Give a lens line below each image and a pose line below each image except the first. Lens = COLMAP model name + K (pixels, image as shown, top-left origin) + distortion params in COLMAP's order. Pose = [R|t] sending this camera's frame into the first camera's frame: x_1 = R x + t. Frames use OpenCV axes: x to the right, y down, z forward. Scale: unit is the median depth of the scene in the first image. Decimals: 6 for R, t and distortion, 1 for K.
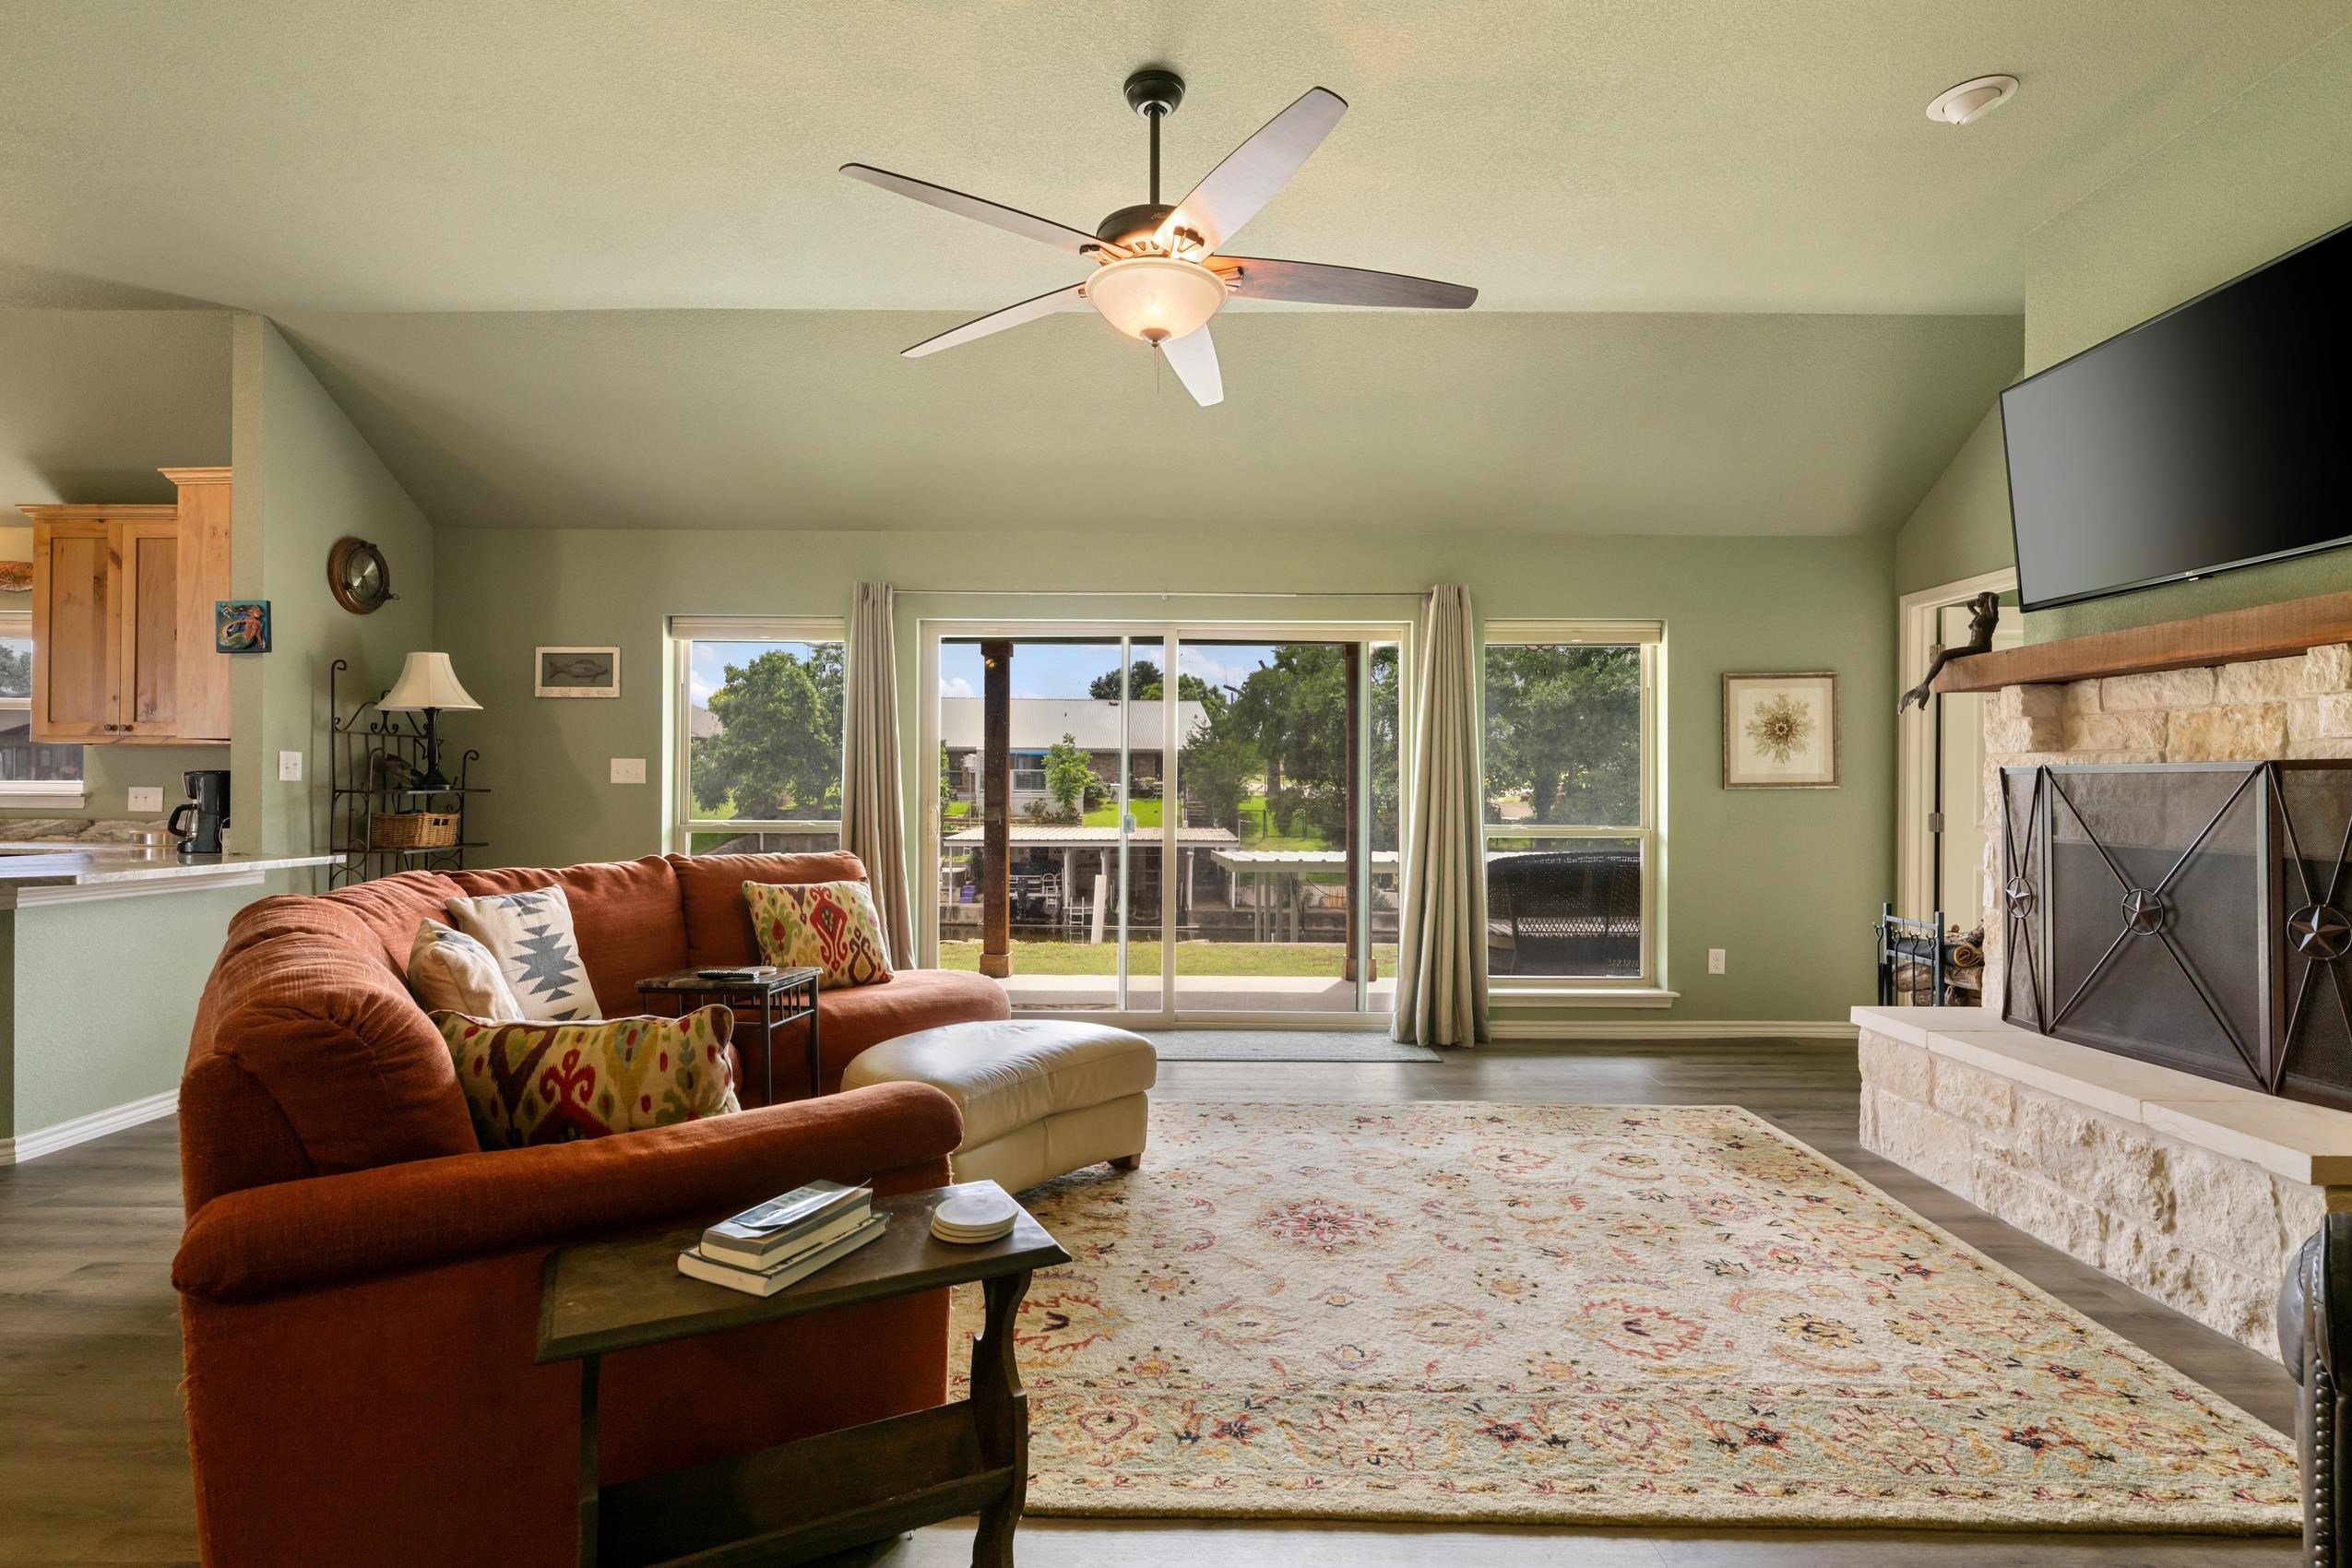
lens RADIAL K [[1136.1, 0, 1176.0], [0, 1136.1, 784.0], [0, 0, 1]] dist [-0.001909, 0.000088]
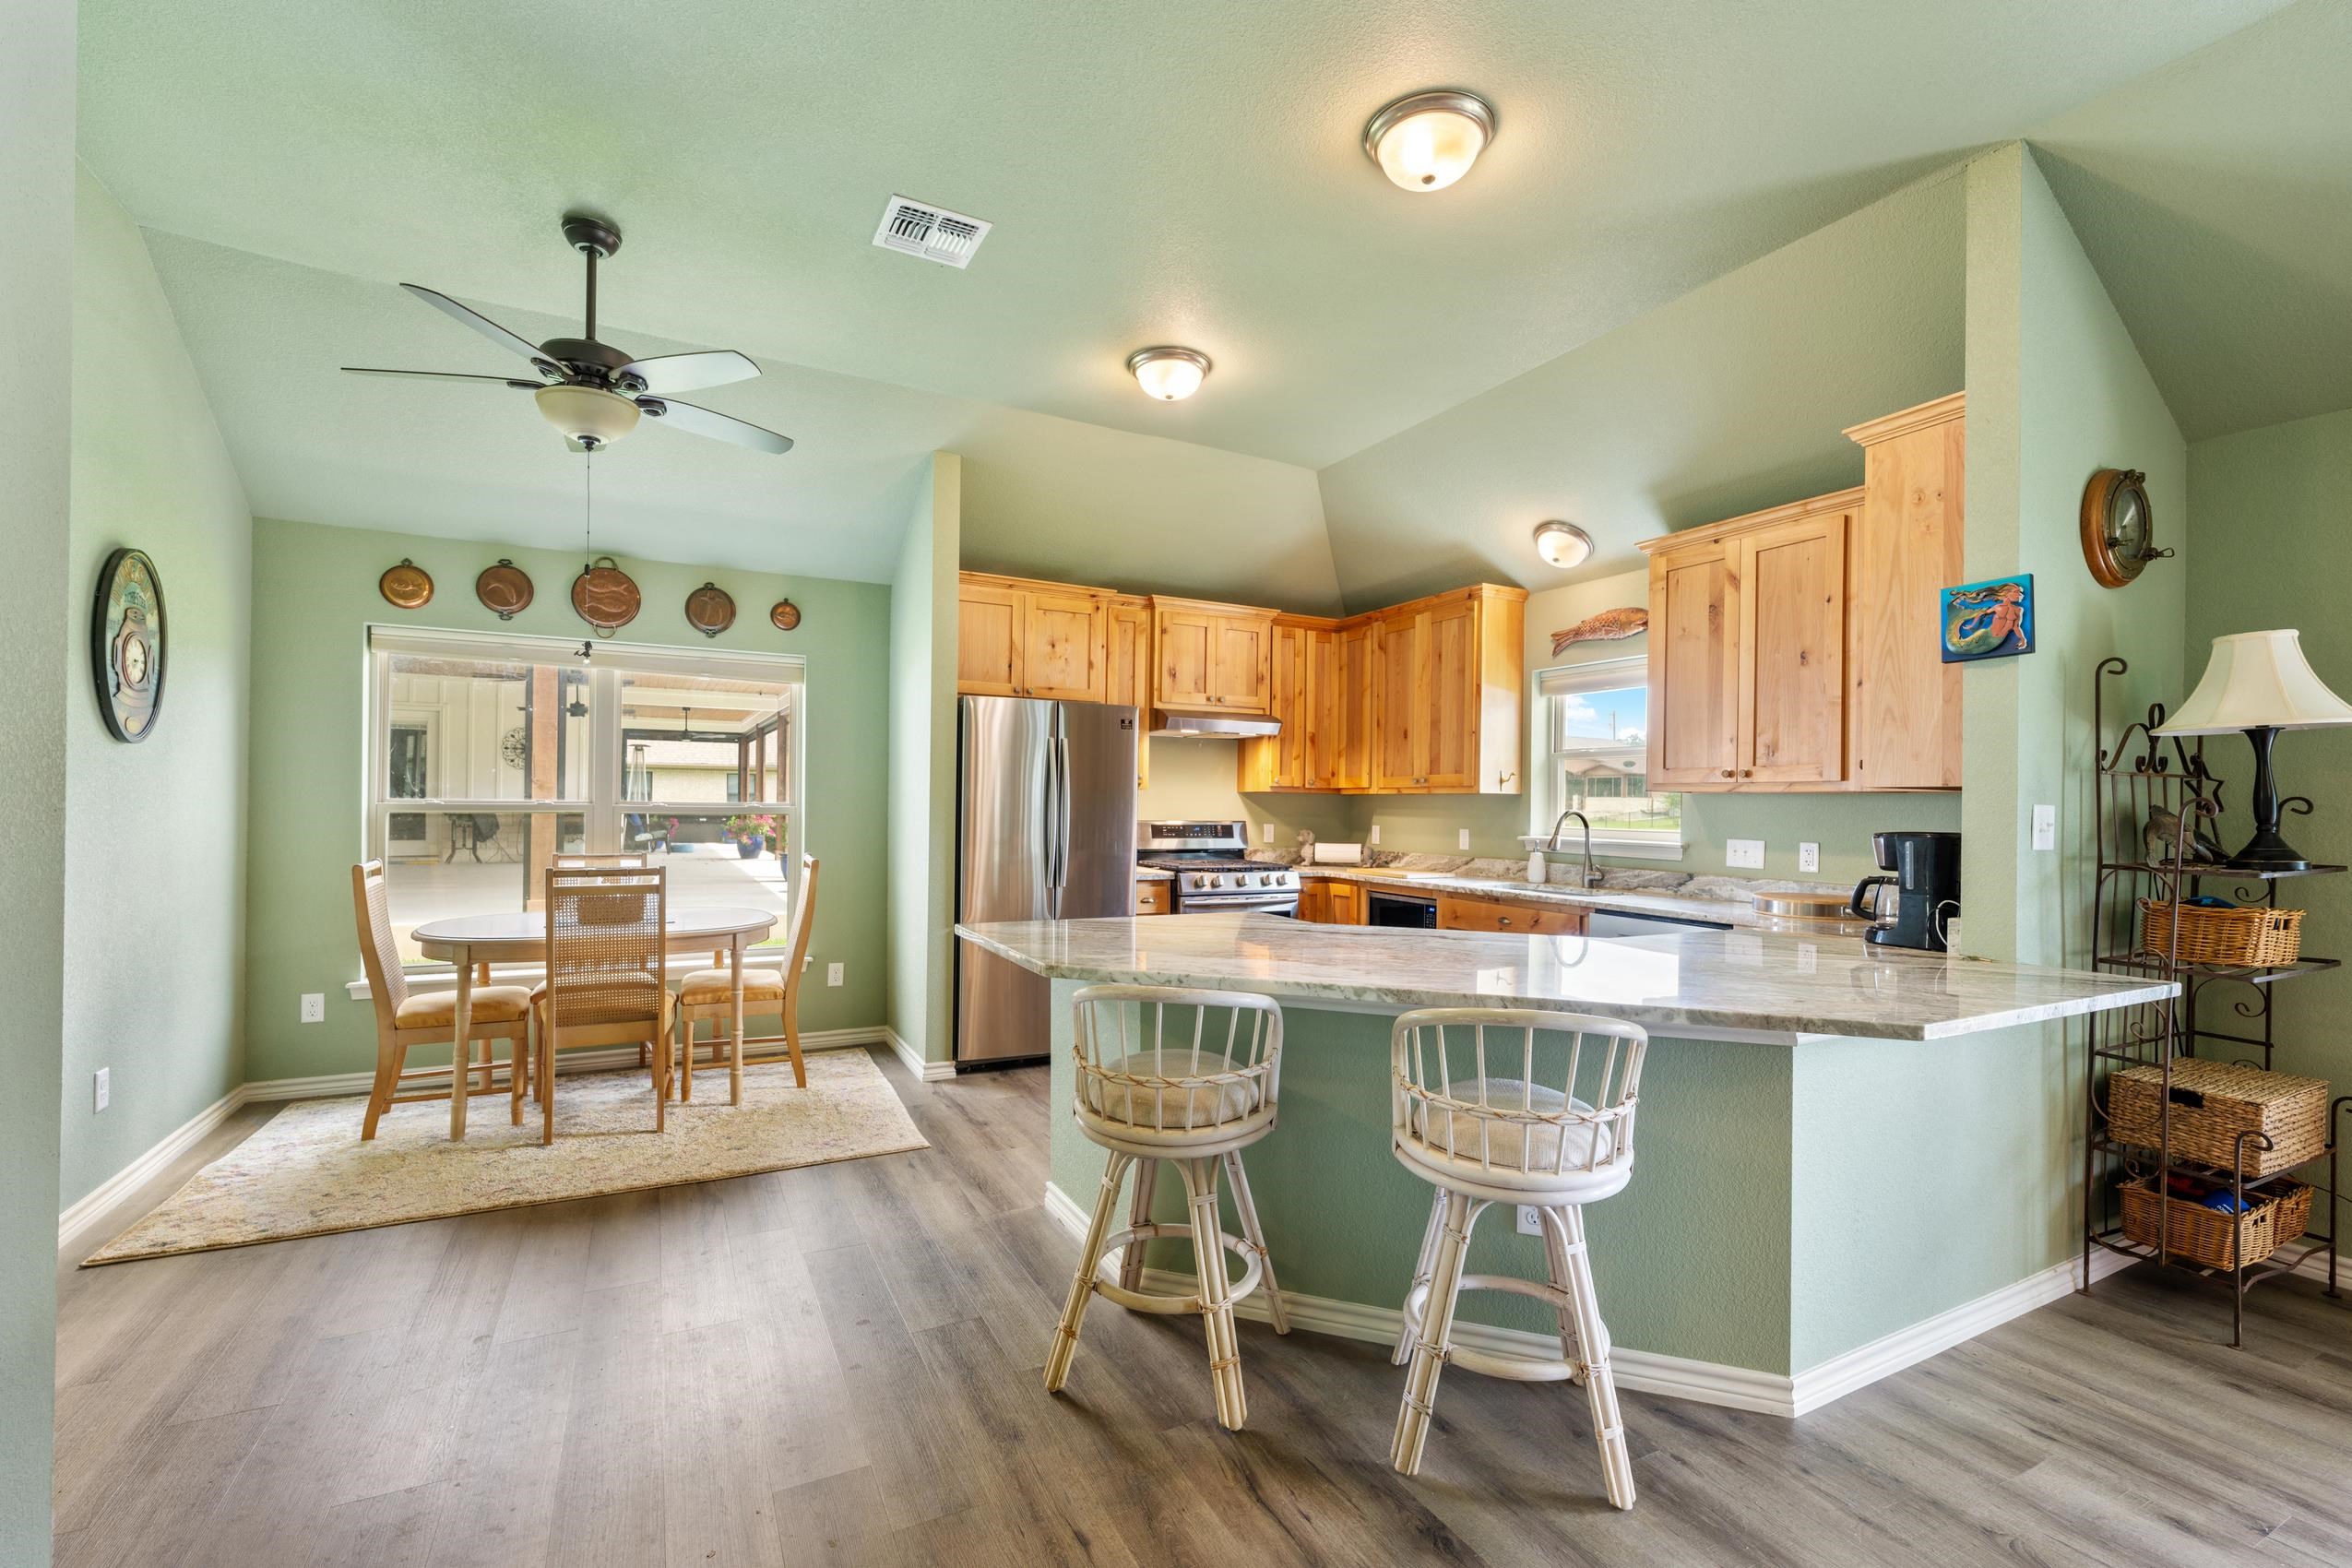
lens RADIAL K [[1014.2, 0, 1185.7], [0, 1014.2, 803.5], [0, 0, 1]] dist [-0.003013, -0.000154]
pose [[0.473787, 0.001256, -0.880638, -0.522370], [-0.007273, 0.999970, -0.002486, -0.025500], [0.880609, 0.007583, 0.473782, 0.303902]]
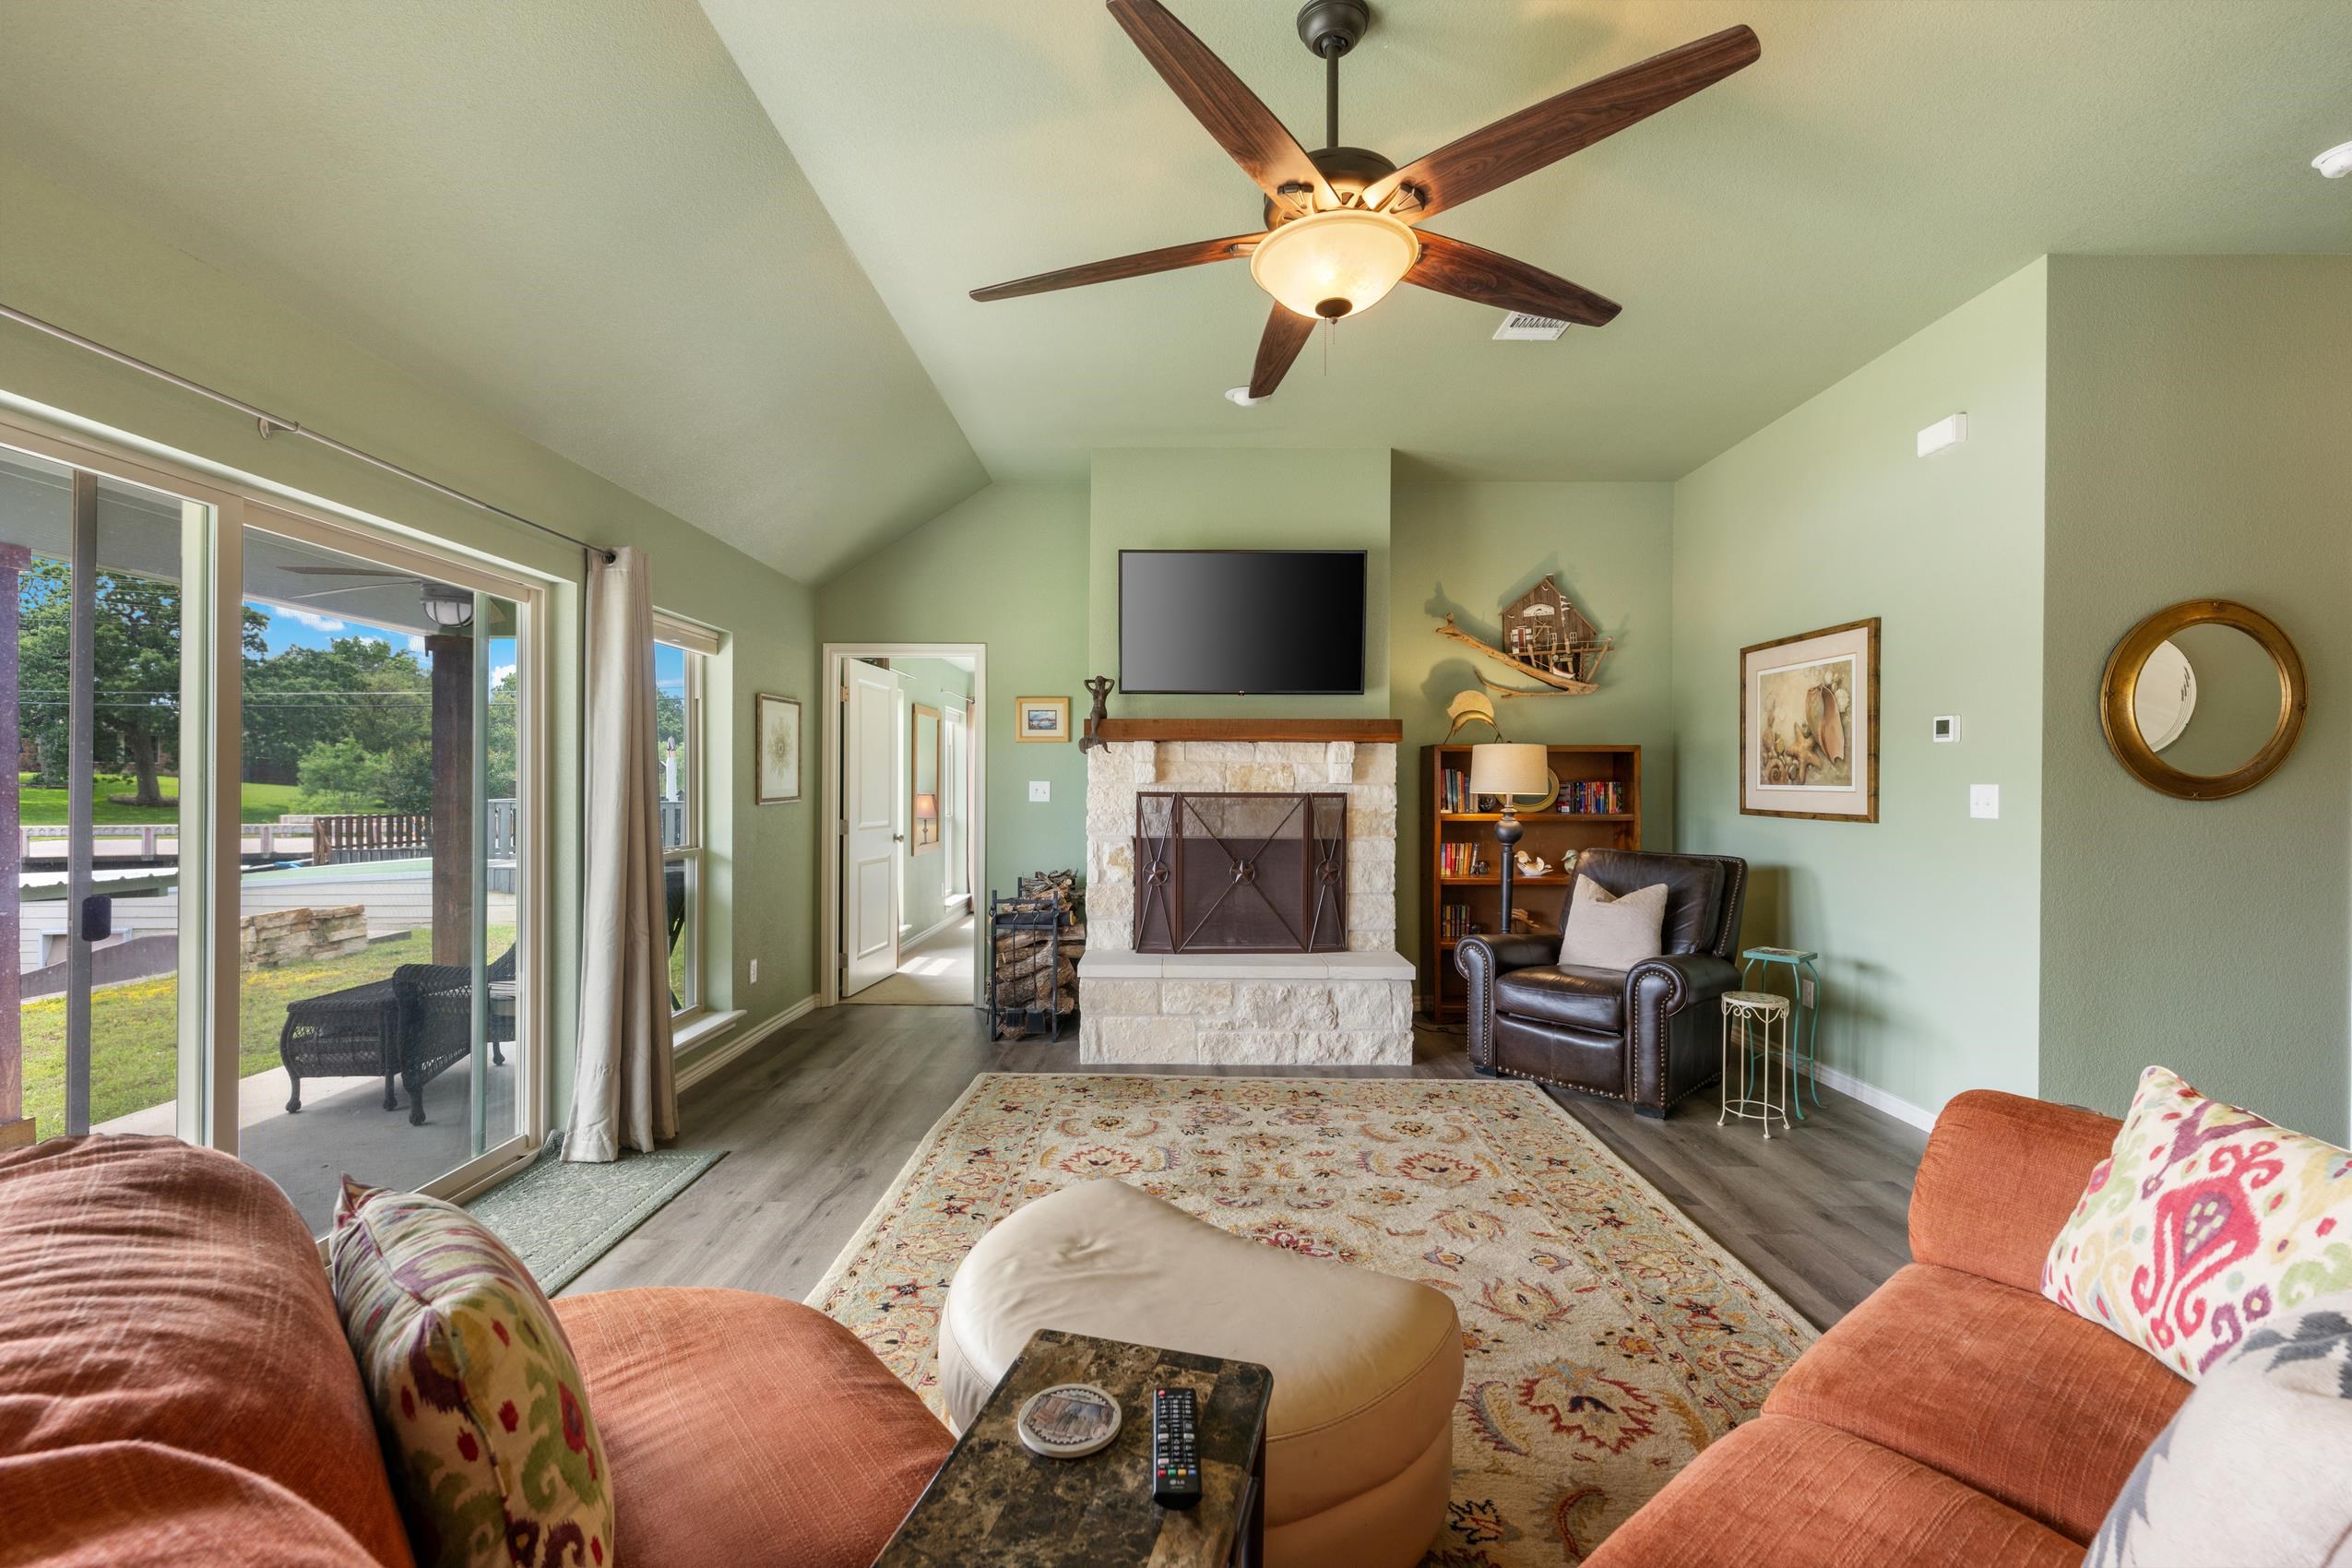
lens RADIAL K [[995.5, 0, 1172.9], [0, 995.5, 788.0], [0, 0, 1]] dist [-0.002124, -0.000096]
pose [[0.002154, -0.006179, 0.999979, -0.526845], [-0.007744, 0.999951, 0.006195, -0.023717], [-0.999968, -0.007757, 0.002106, 0.763074]]
